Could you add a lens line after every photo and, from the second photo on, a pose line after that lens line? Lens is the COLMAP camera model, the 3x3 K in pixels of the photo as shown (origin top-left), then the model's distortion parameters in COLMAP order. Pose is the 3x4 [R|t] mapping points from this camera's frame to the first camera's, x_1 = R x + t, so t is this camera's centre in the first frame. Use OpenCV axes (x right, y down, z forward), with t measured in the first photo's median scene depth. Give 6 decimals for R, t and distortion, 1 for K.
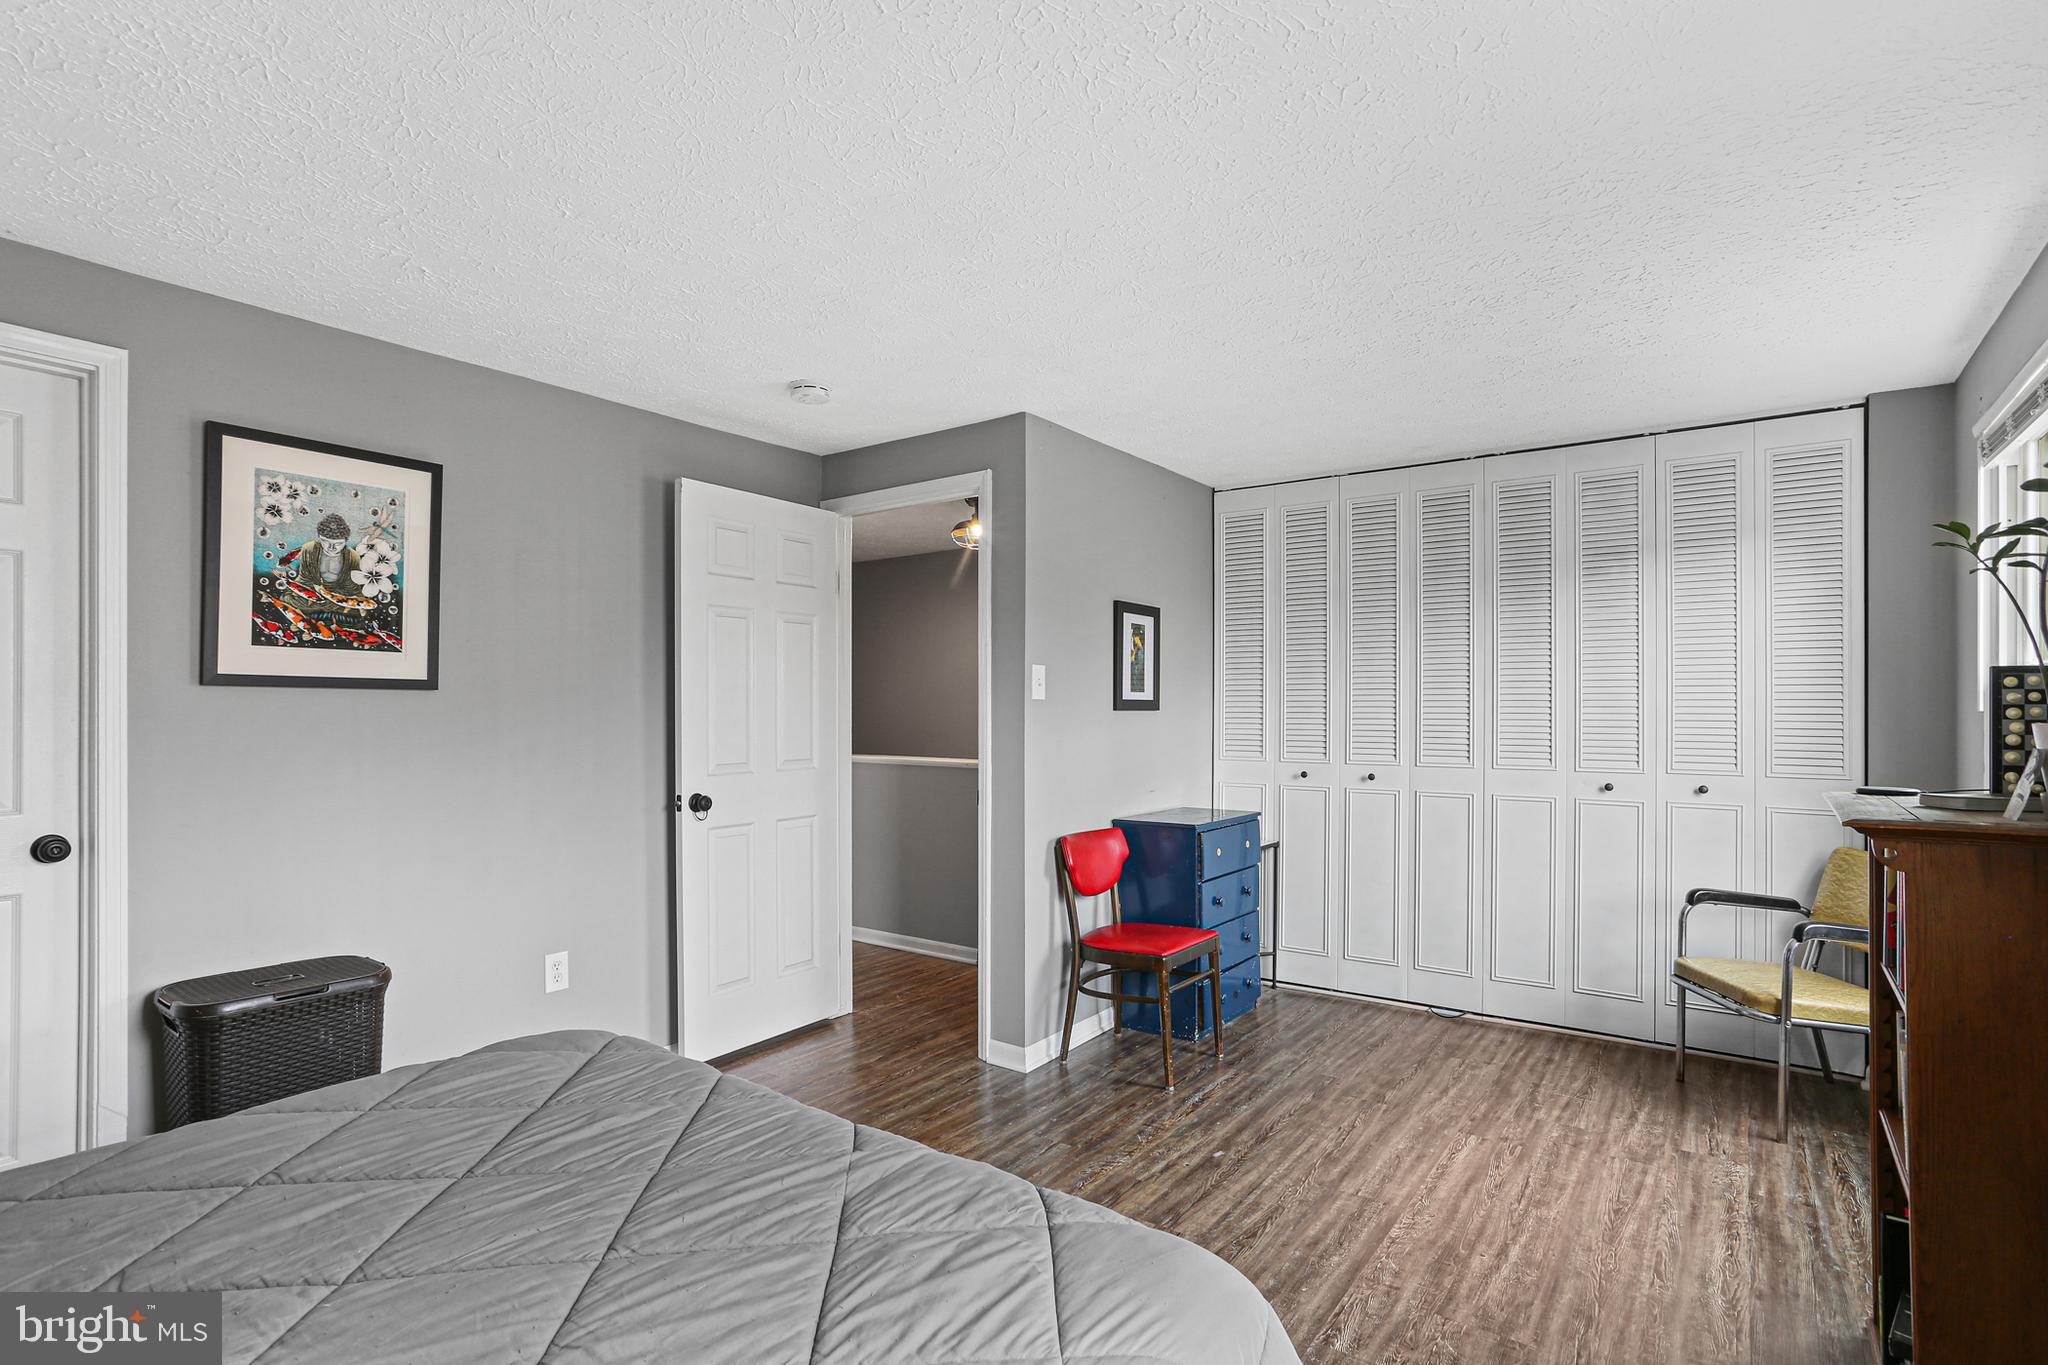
lens RADIAL K [[1012.5, 0, 1038.1], [0, 1012.5, 703.2], [0, 0, 1]] dist [-0.048574, 0.029169]
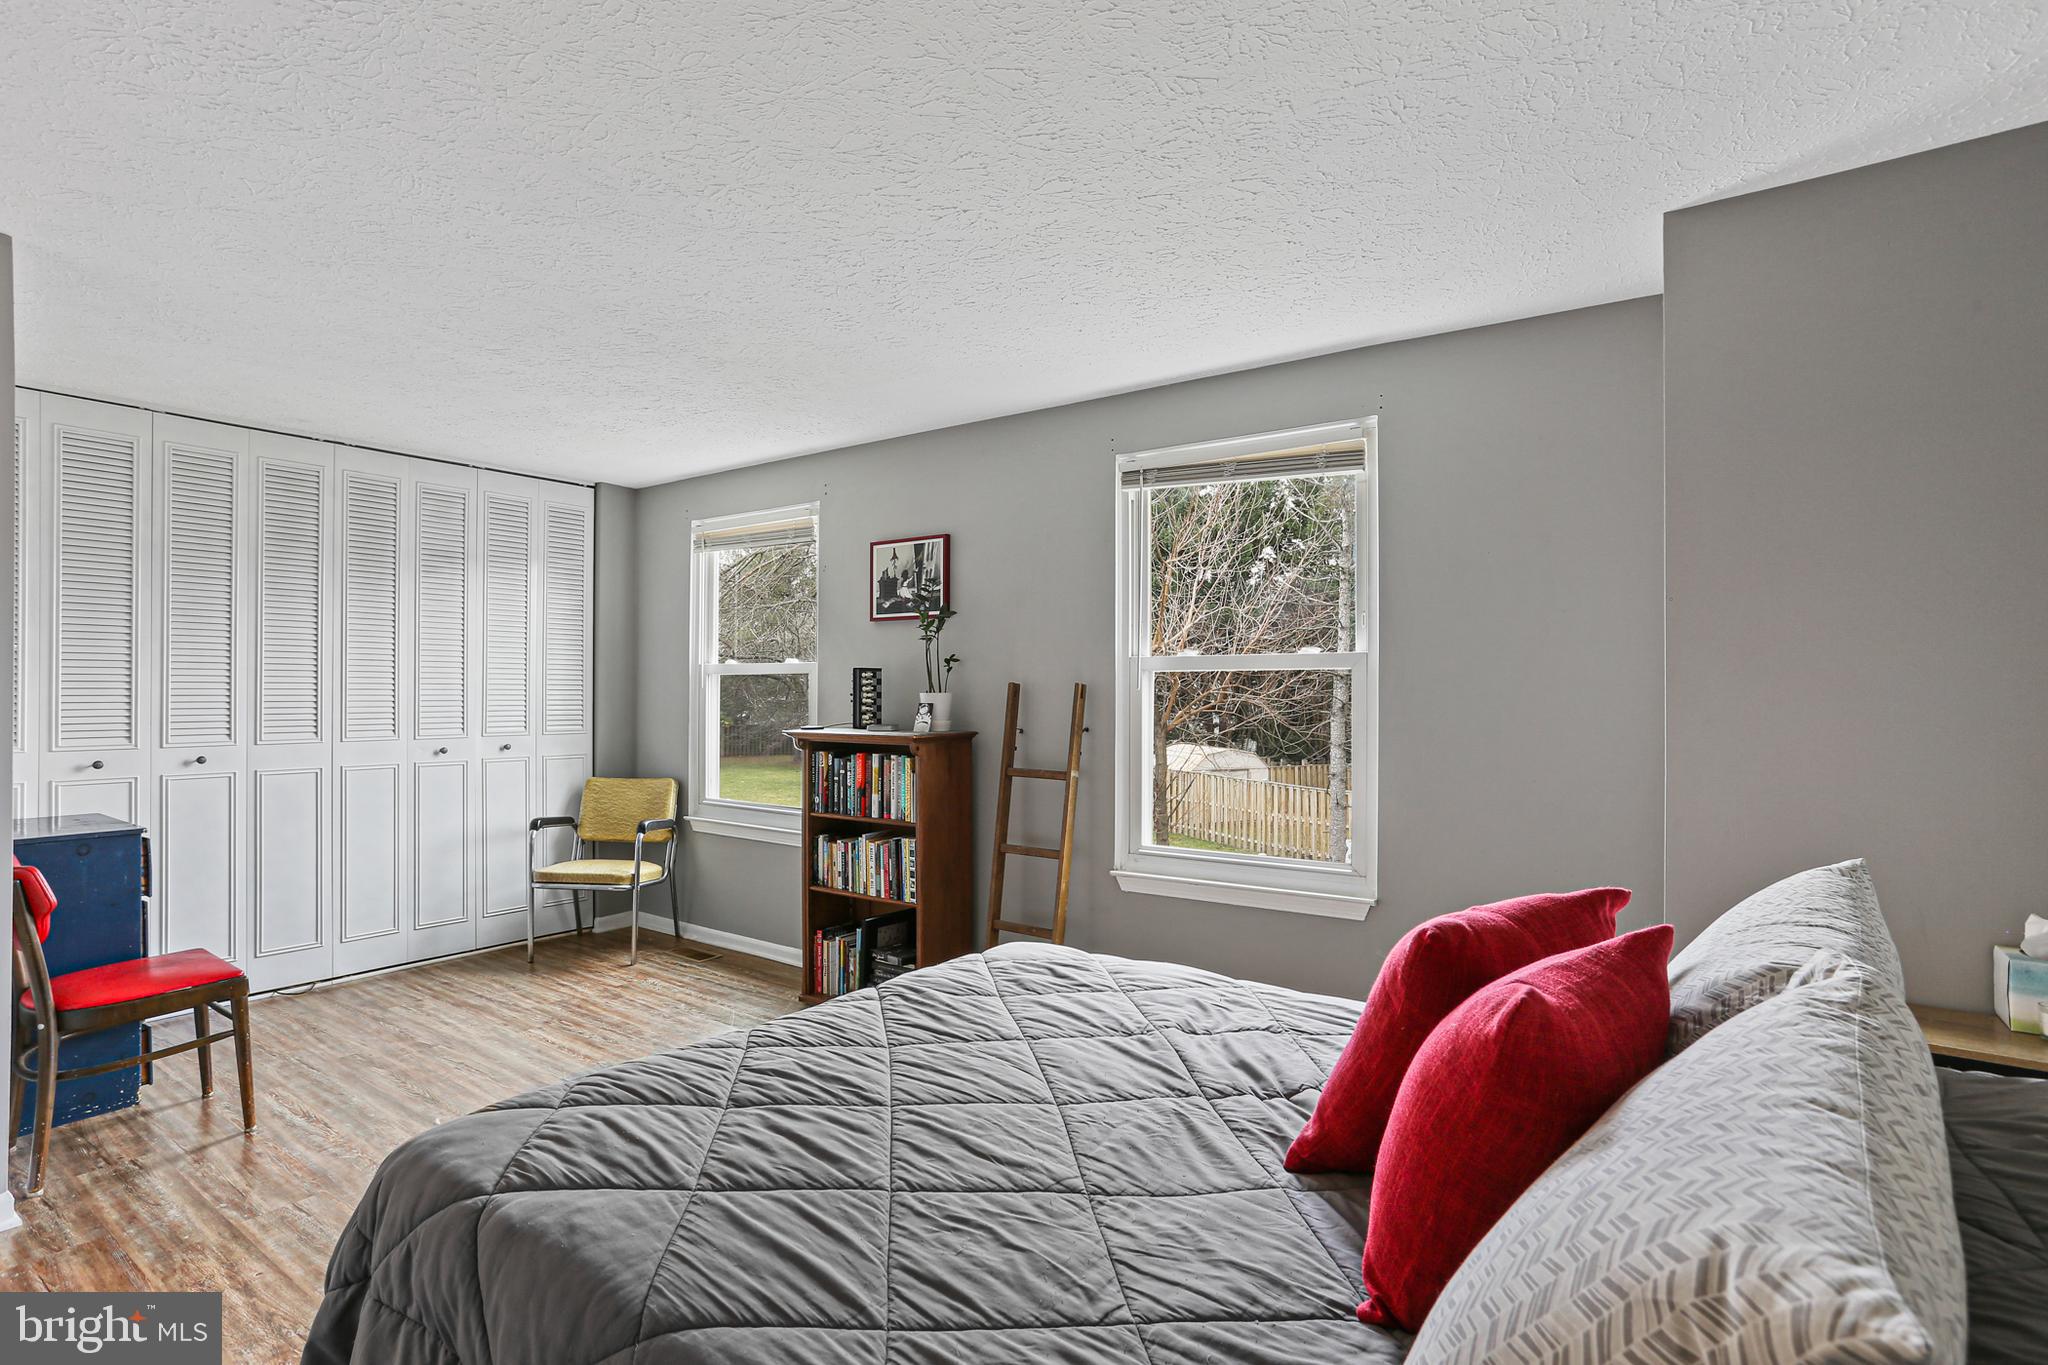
lens RADIAL K [[1012.5, 0, 1013.6], [0, 1012.5, 674.1], [0, 0, 1]] dist [-0.048574, 0.029169]
pose [[0.000896, 0.010271, 0.999947, -0.856411], [-0.009548, 0.999902, -0.010262, -0.002990], [-0.999954, -0.009538, 0.000994, 0.421383]]
